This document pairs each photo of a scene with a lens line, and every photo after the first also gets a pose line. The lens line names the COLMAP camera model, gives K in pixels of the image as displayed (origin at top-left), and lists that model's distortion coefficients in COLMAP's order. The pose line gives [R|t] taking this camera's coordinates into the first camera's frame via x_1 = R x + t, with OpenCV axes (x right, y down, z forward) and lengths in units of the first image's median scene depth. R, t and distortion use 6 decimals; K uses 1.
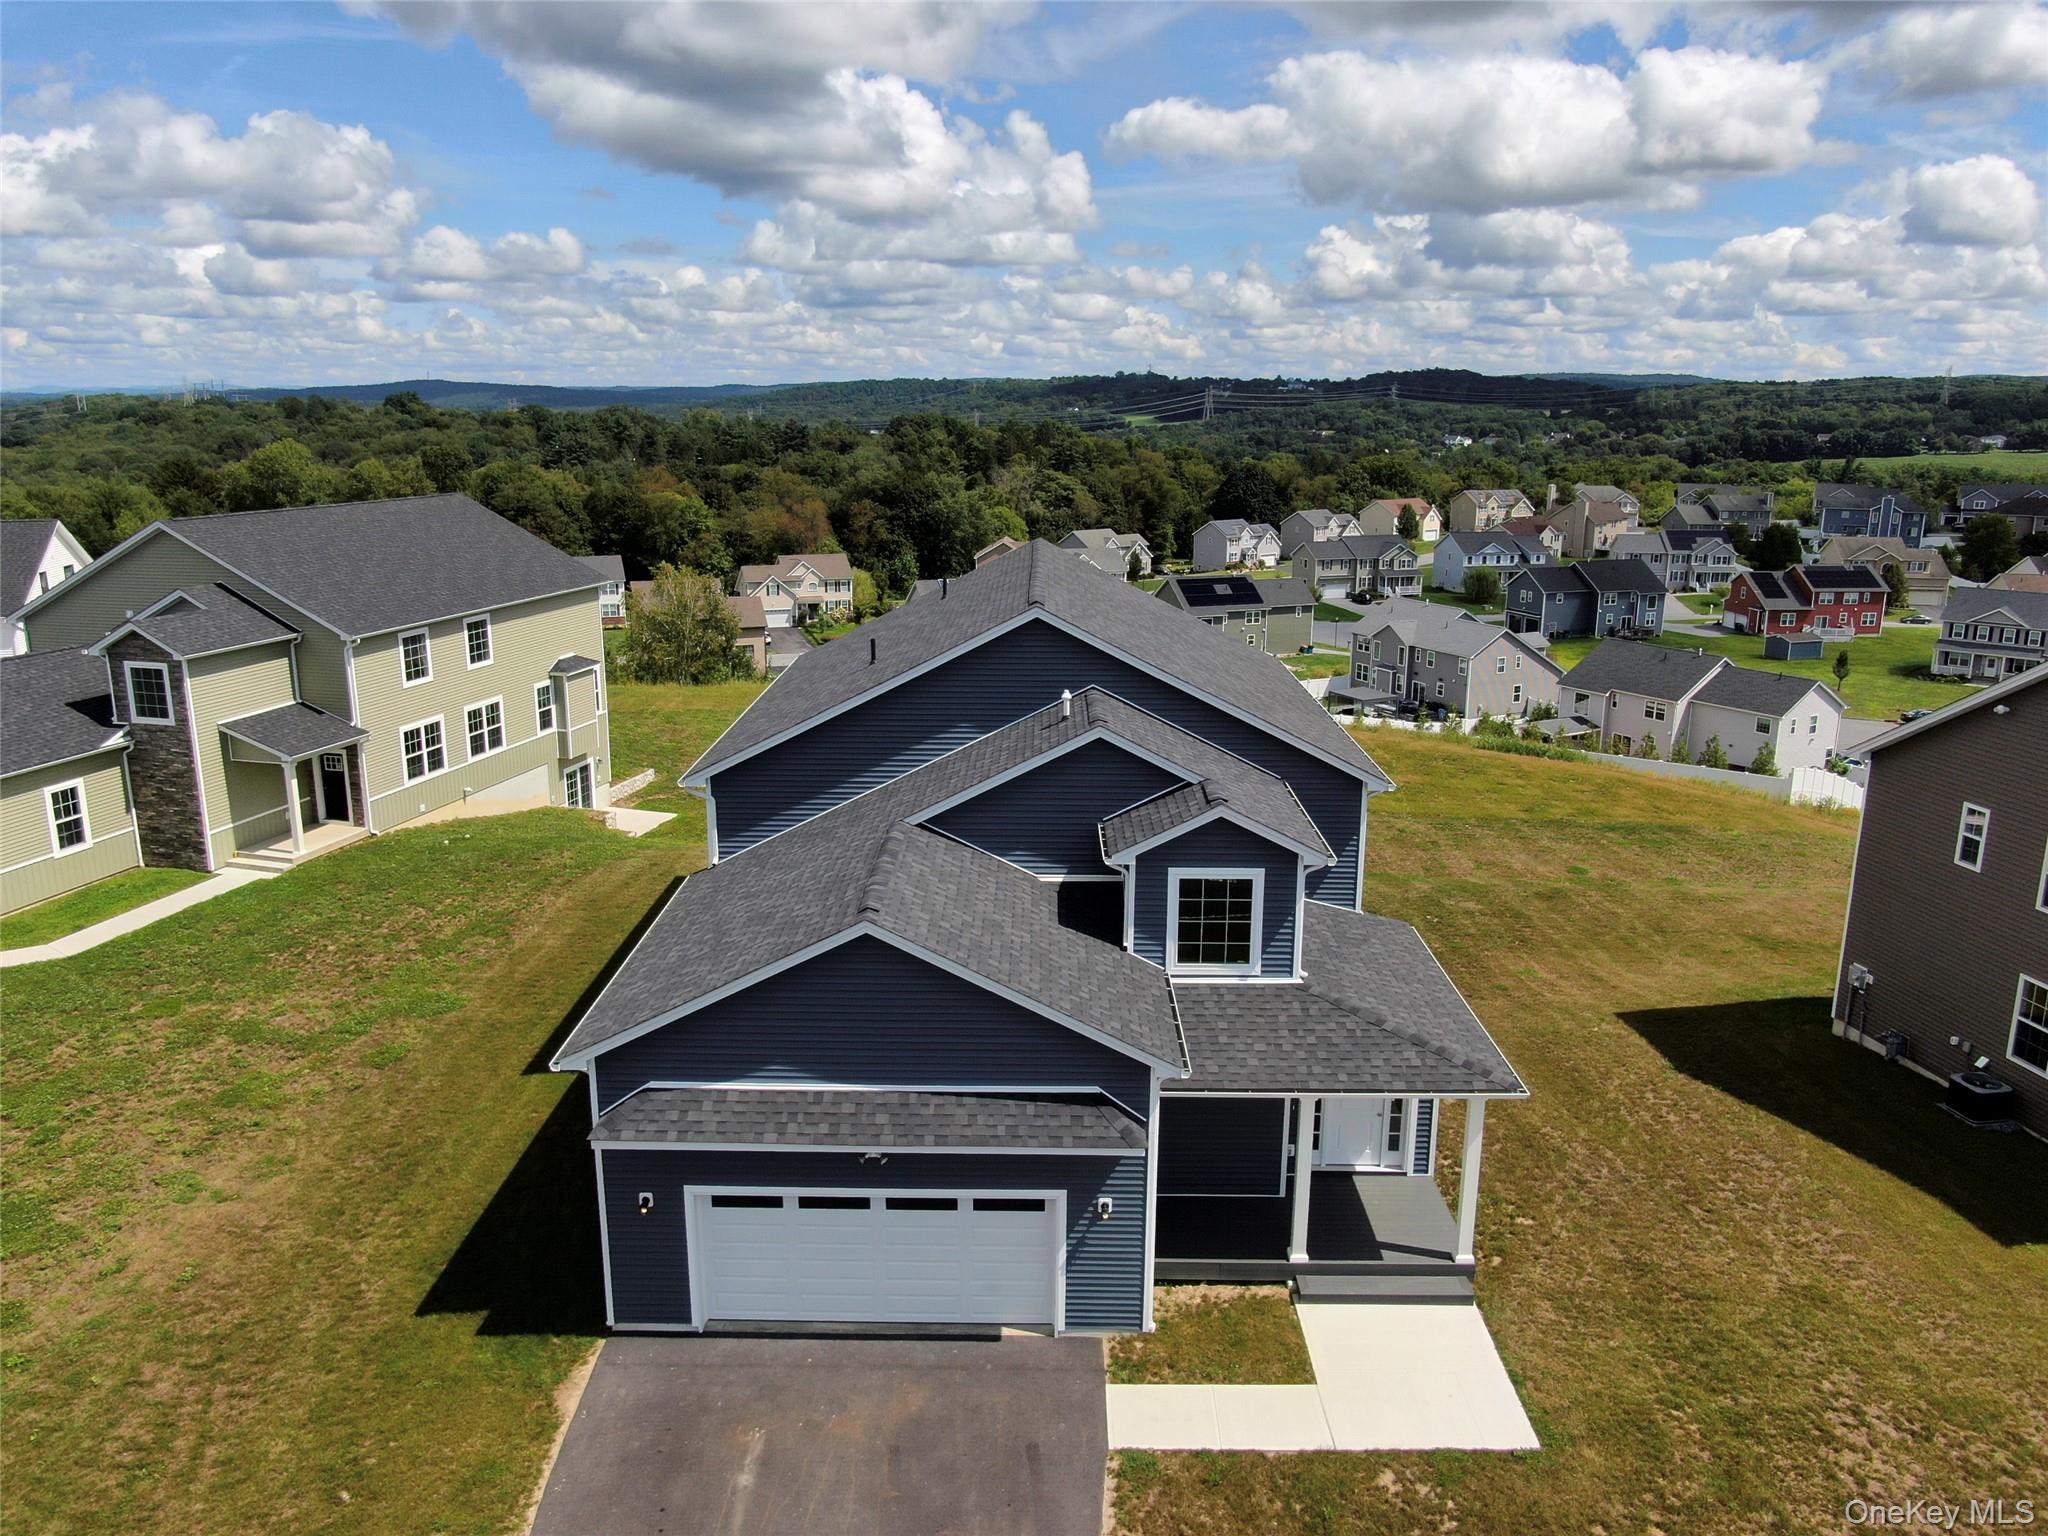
lens RADIAL K [[1466.1, 0, 1024.6], [0, 1466.1, 762.3], [0, 0, 1]] dist [-0.015340, 0.002858]
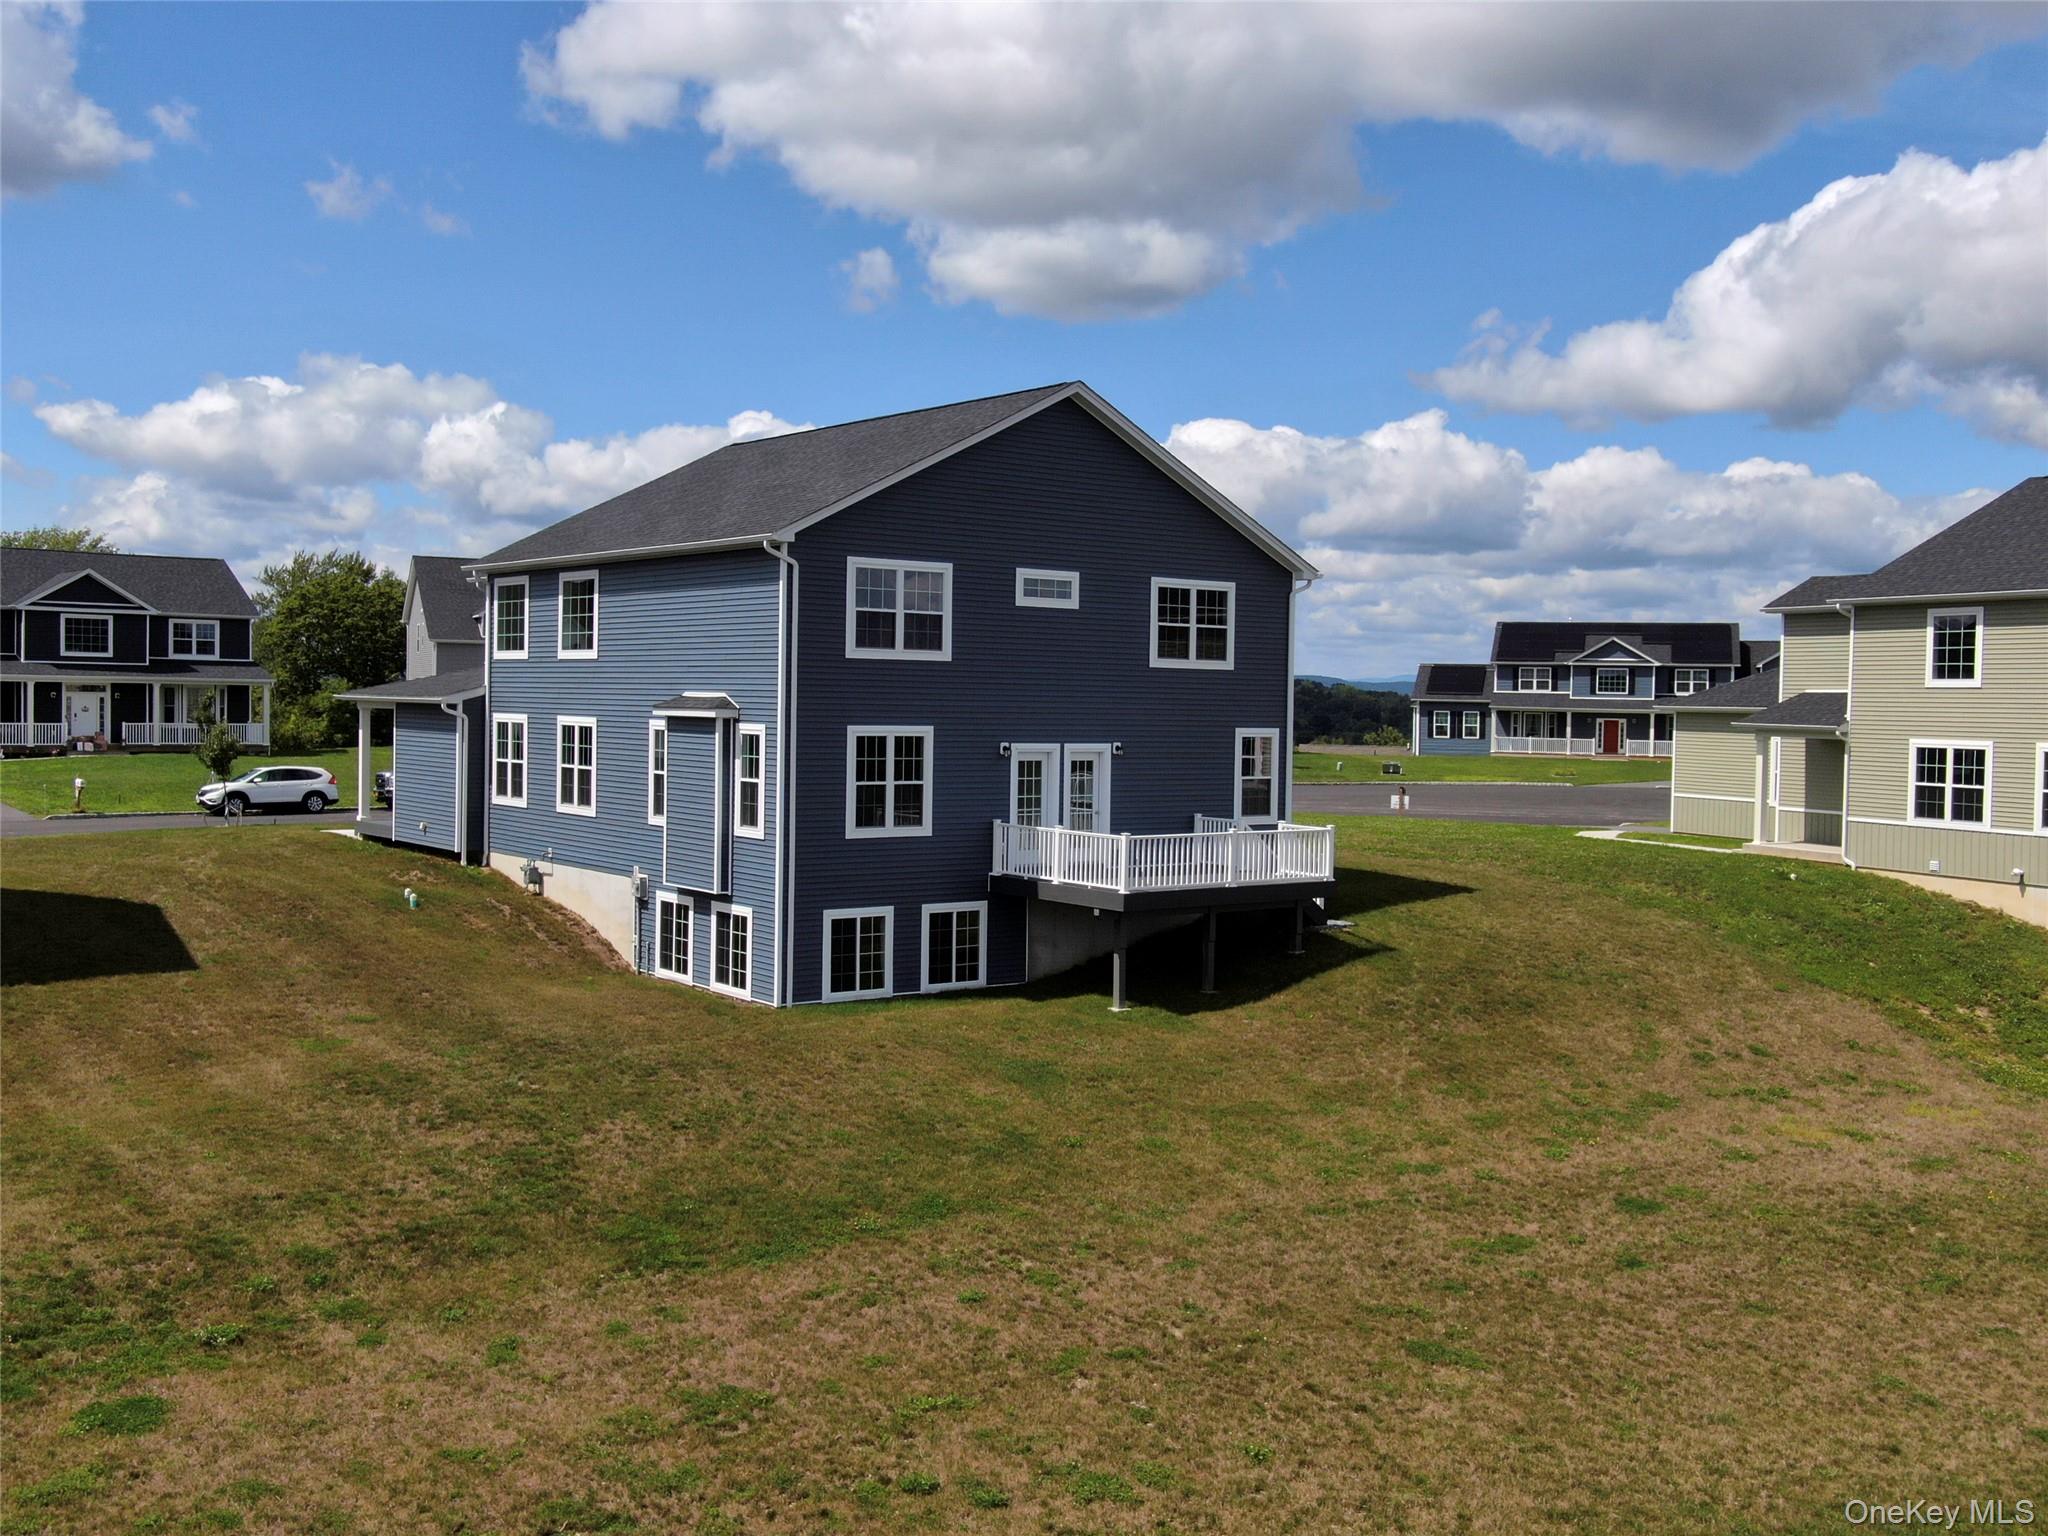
lens RADIAL K [[2027.0, 0, 1028.6], [0, 2027.0, 763.1], [0, 0, 1]] dist [-0.001811, 0.000000]
pose [[-0.795470, -0.000465, -0.605993, 1.015831], [-0.166047, 0.961894, 0.217227, -0.304931], [0.582800, 0.273420, -0.765235, 2.946962]]
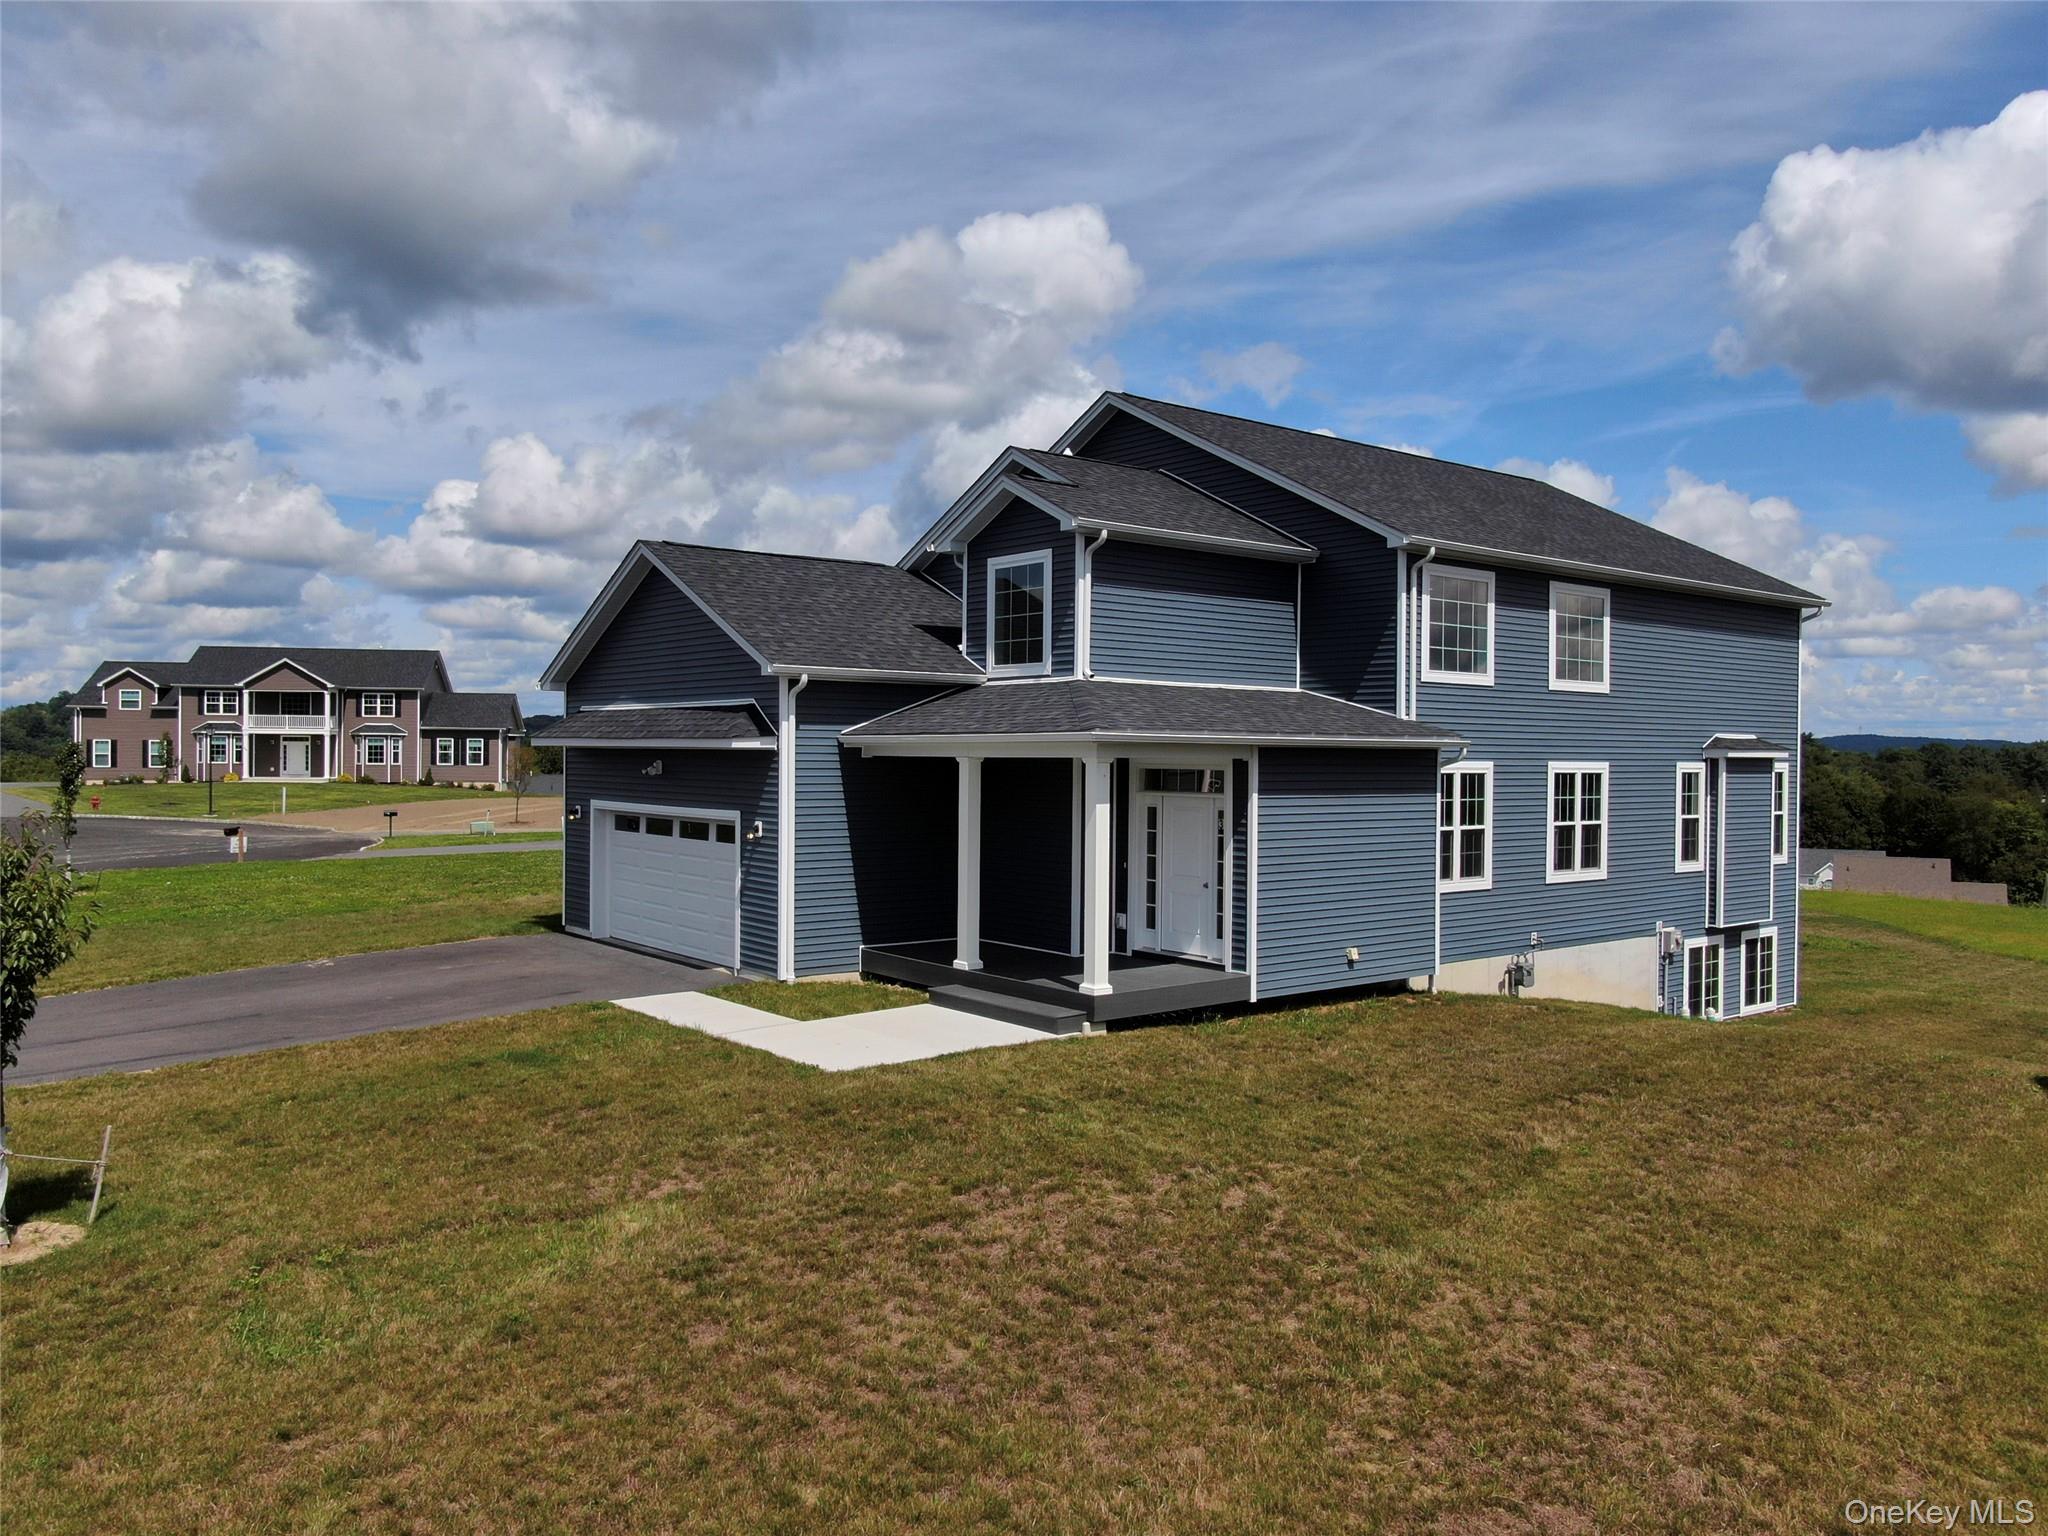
lens RADIAL K [[1508.4, 0, 1025.2], [0, 1508.4, 776.6], [0, 0, 1]] dist [0.001022, -0.002555]
pose [[0.631326, 0.013923, -0.775392, 0.848152], [-0.191407, 0.971705, -0.138396, 0.330006], [0.751525, 0.235789, 0.616128, 0.436023]]
